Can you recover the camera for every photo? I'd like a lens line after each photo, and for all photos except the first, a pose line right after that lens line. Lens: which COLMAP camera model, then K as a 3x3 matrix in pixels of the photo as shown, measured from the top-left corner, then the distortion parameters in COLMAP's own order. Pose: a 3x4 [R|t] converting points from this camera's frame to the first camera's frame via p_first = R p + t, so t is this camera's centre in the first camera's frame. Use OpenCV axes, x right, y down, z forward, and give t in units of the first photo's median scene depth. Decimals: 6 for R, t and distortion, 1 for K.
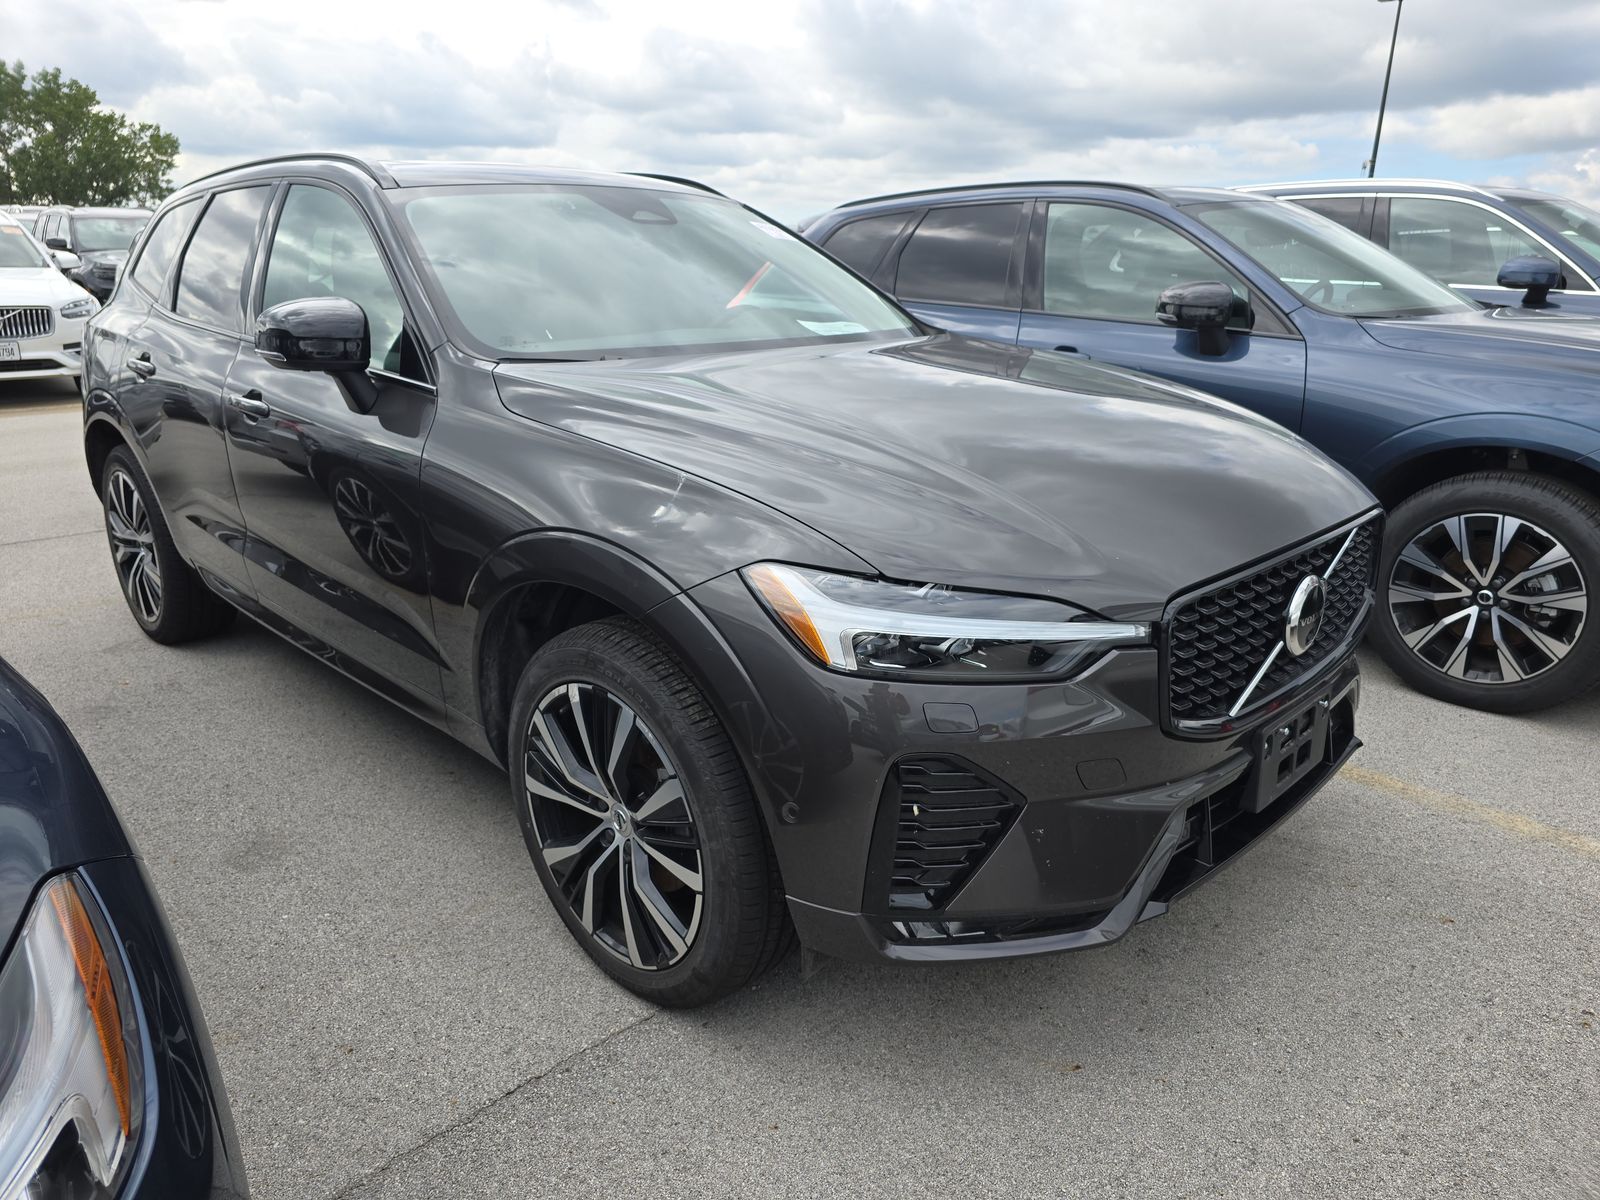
lens RADIAL K [[1116.5, 0, 800.0], [0, 1116.5, 600.0], [0, 0, 1]] dist [0.058047, -0.065568]
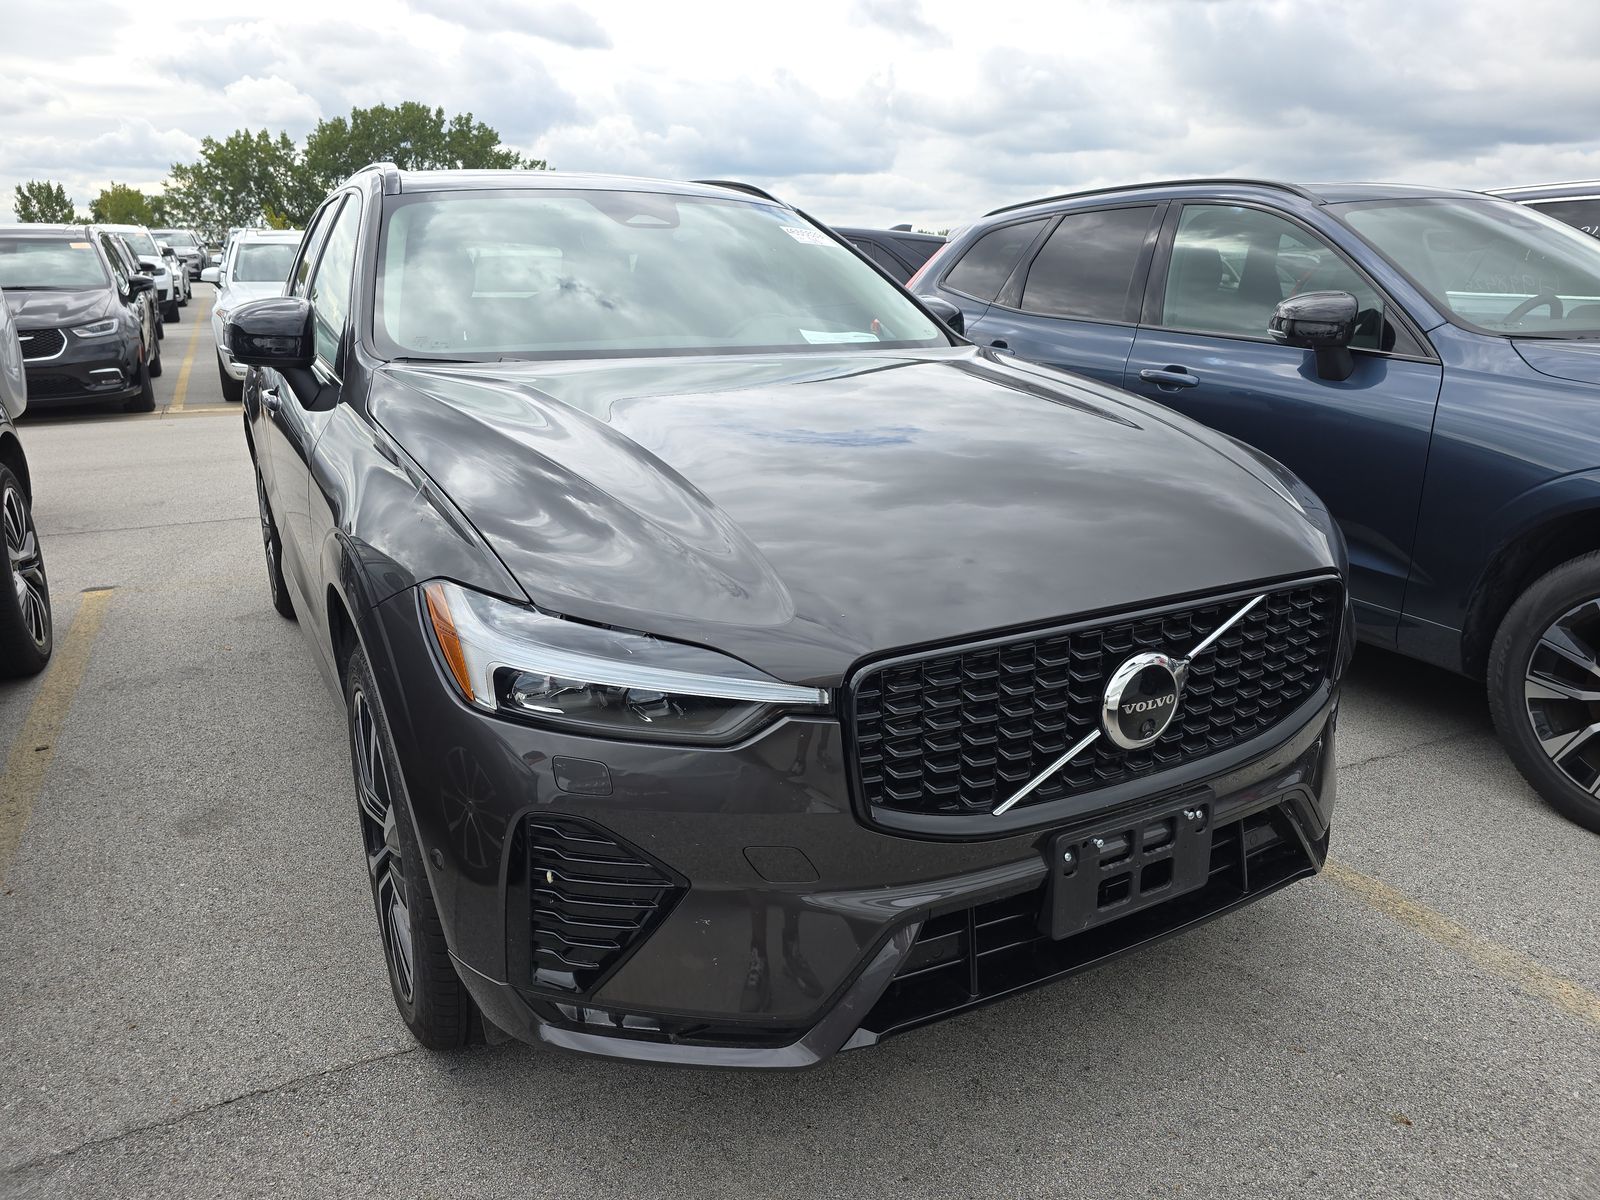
lens RADIAL K [[1107.2, 0, 811.4], [0, 1107.2, 595.1], [0, 0, 1]] dist [0.051930, -0.051402]
pose [[0.957771, 0.079992, -0.276182, 0.198649], [-0.085336, 0.996325, -0.007364, -0.015751], [0.274578, 0.030621, 0.961077, 0.082929]]
